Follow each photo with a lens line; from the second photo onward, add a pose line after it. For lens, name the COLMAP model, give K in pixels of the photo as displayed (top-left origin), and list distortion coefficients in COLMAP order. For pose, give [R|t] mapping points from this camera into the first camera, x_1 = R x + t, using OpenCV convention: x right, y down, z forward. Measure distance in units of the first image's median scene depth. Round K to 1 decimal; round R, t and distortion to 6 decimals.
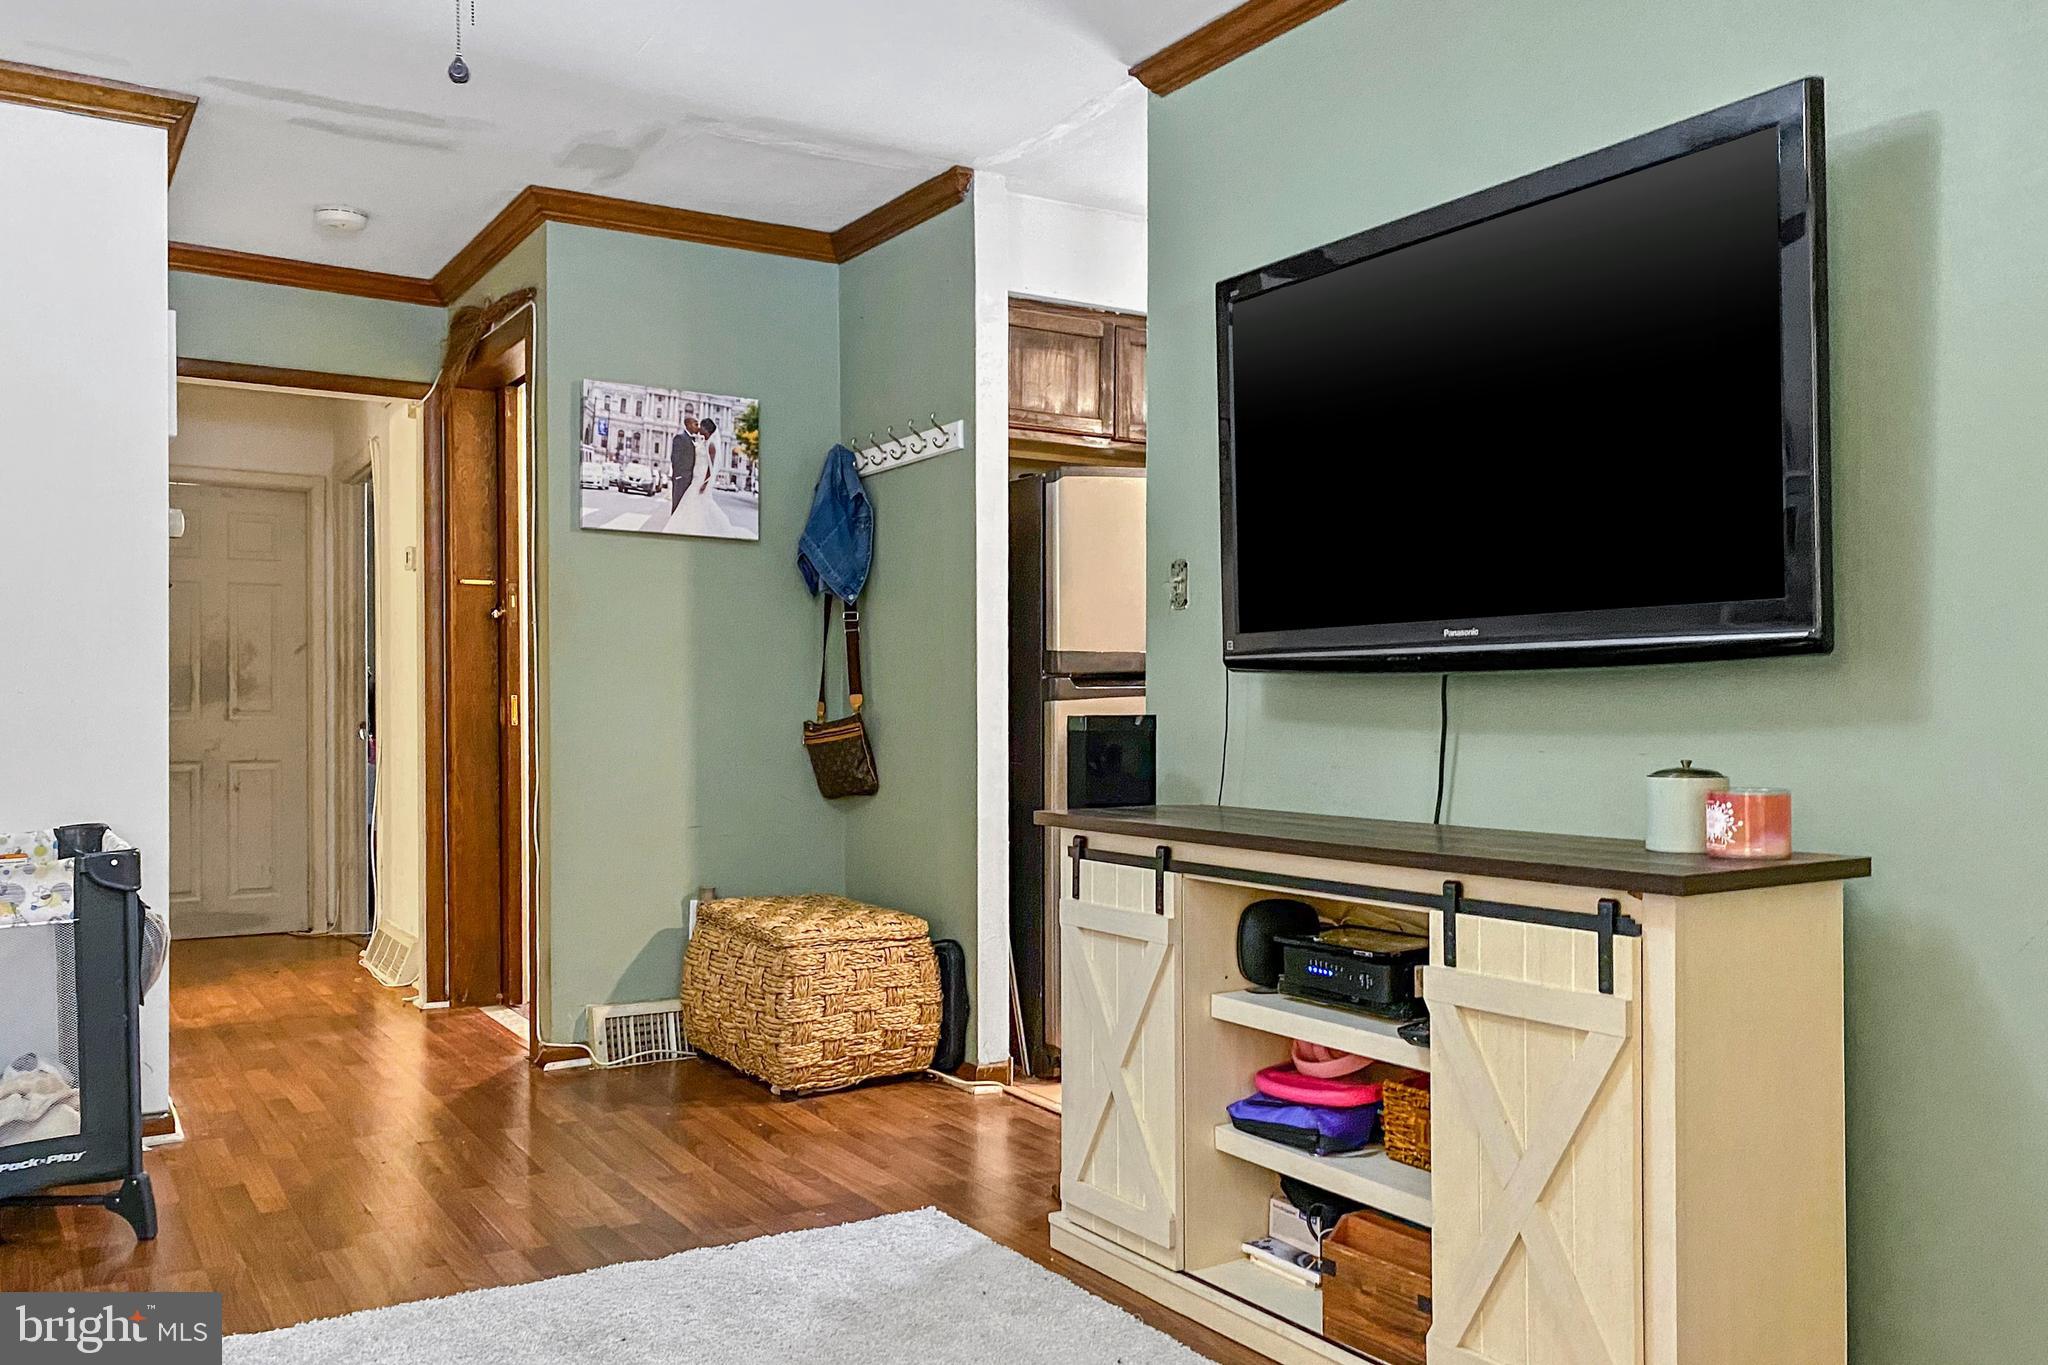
lens RADIAL K [[1574.8, 0, 1061.1], [0, 1574.8, 846.2], [0, 0, 1]] dist [0.000546, 0.003134]
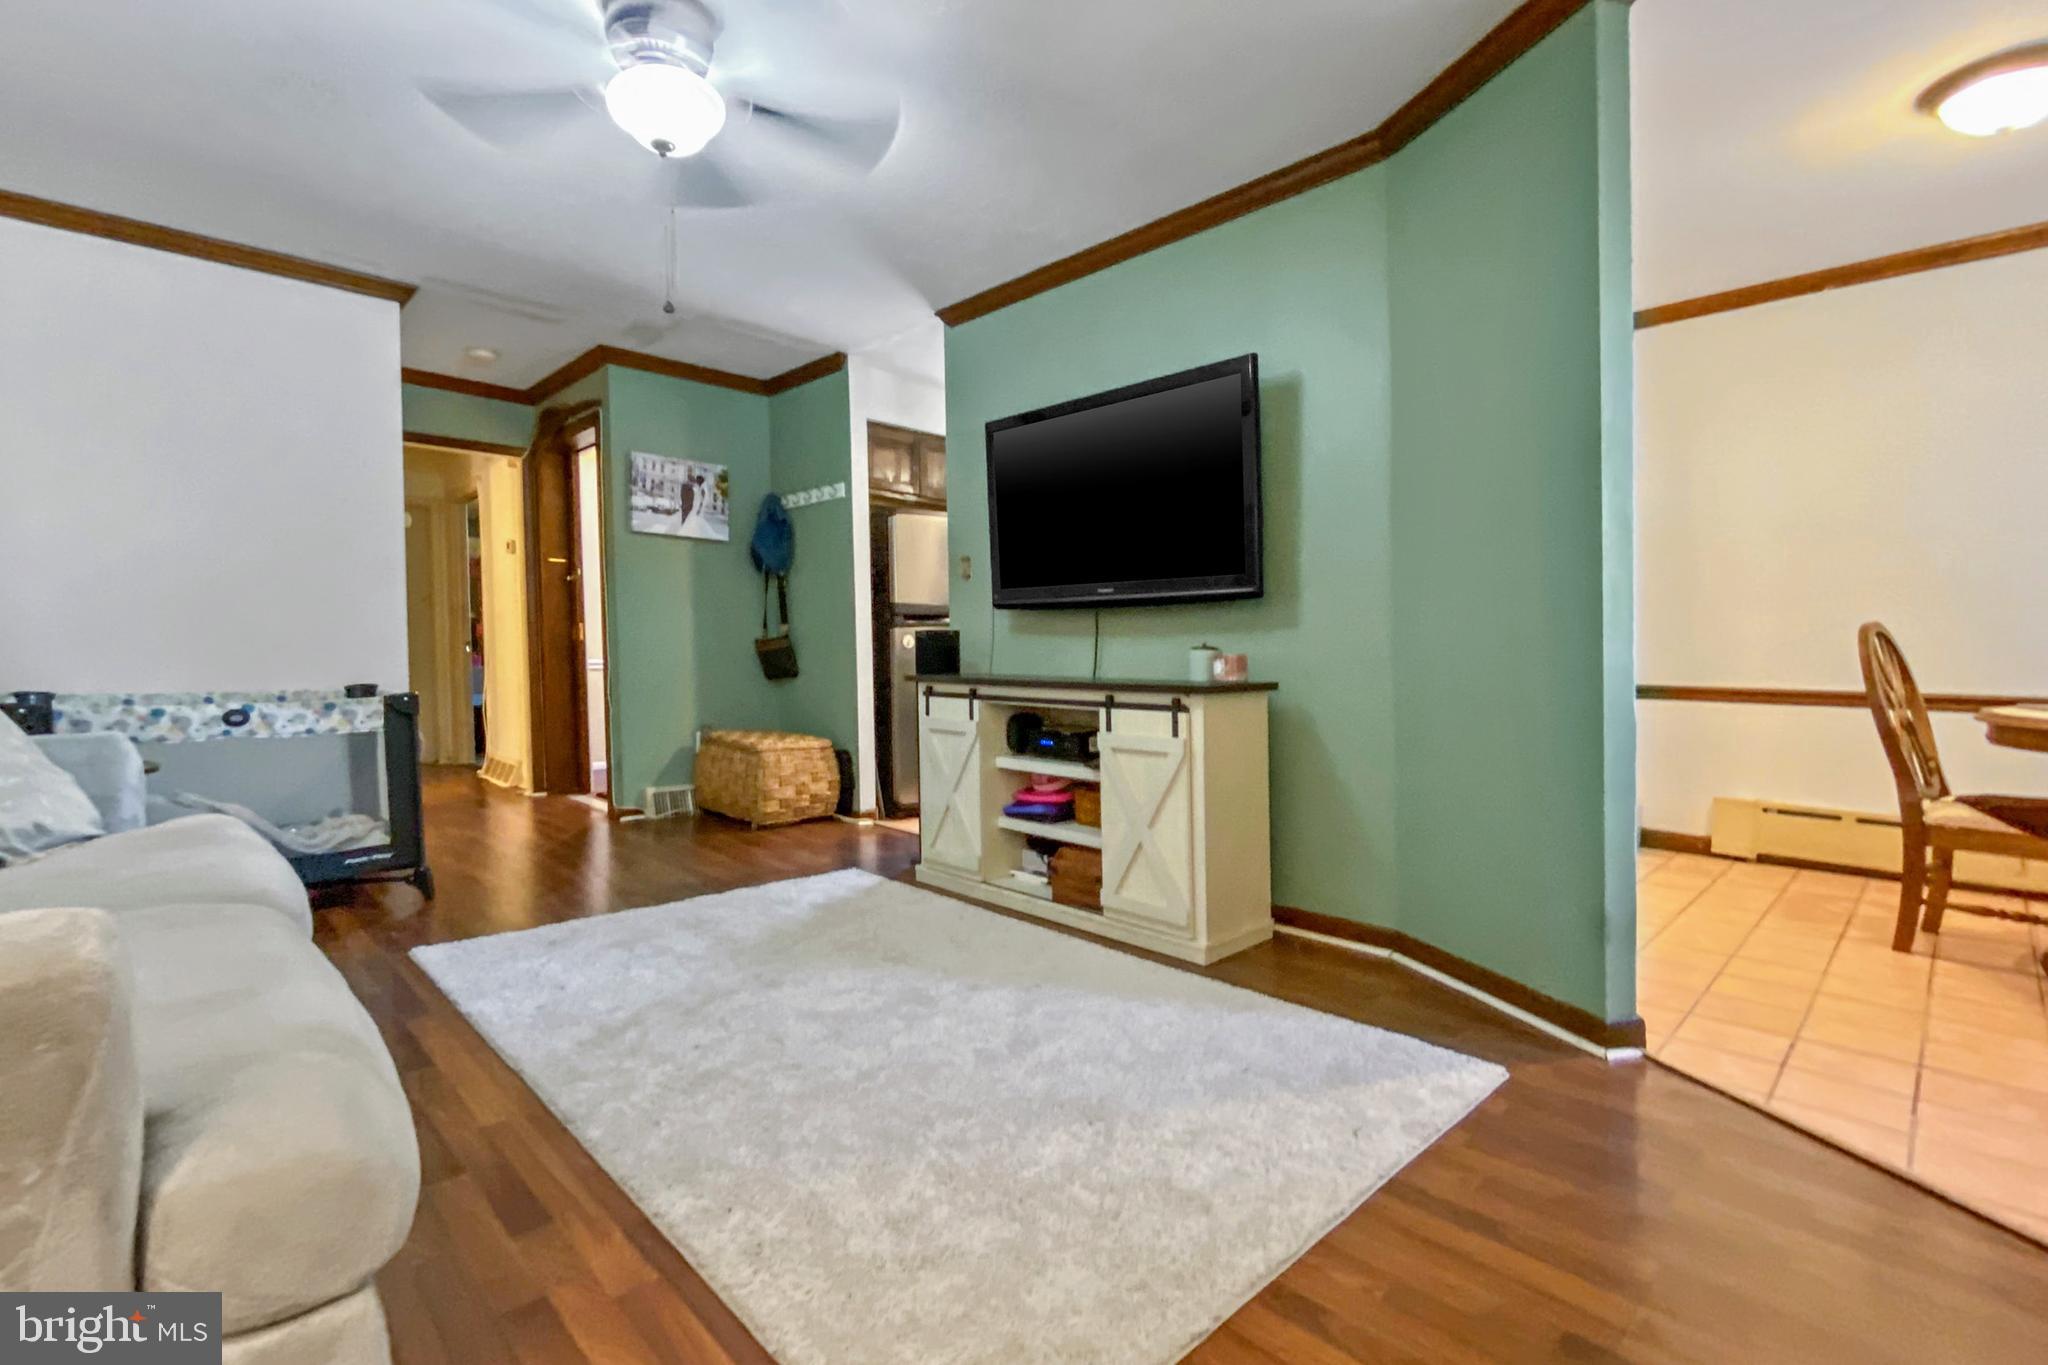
lens RADIAL K [[913.7, 0, 1018.5], [0, 913.7, 722.3], [0, 0, 1]] dist [-0.002792, -0.000298]
pose [[0.981798, -0.002720, 0.189910, -0.074163], [0.005175, 0.999909, -0.012432, 0.043204], [-0.189859, 0.013188, 0.981723, -0.154873]]
